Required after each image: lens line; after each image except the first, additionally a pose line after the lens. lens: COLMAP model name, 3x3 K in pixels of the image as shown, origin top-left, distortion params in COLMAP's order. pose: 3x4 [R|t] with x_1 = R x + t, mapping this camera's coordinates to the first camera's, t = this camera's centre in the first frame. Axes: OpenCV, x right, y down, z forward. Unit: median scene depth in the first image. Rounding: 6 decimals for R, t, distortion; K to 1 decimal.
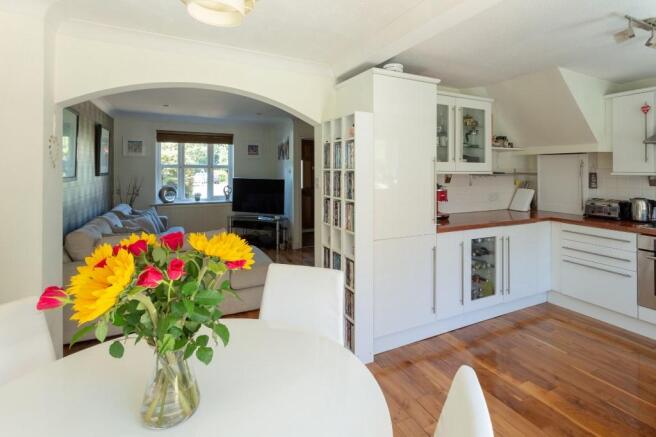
lens RADIAL K [[331.8, 0, 346.4], [0, 331.8, 172.5], [0, 0, 1]] dist [-0.001044, 0.001988]
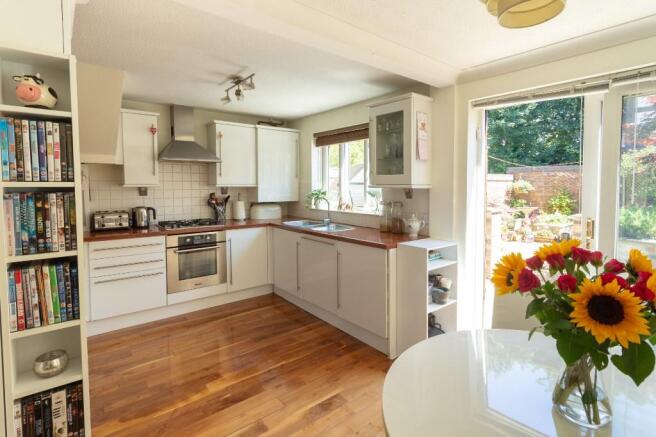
lens RADIAL K [[333.5, 0, 344.9], [0, 333.5, 199.8], [0, 0, 1]] dist [0.020004, 0.001649]
pose [[-0.221949, -0.056988, 0.973391, -0.395233], [0.003575, 0.998236, 0.059258, -0.013327], [-0.975052, 0.016632, -0.221354, 0.568459]]
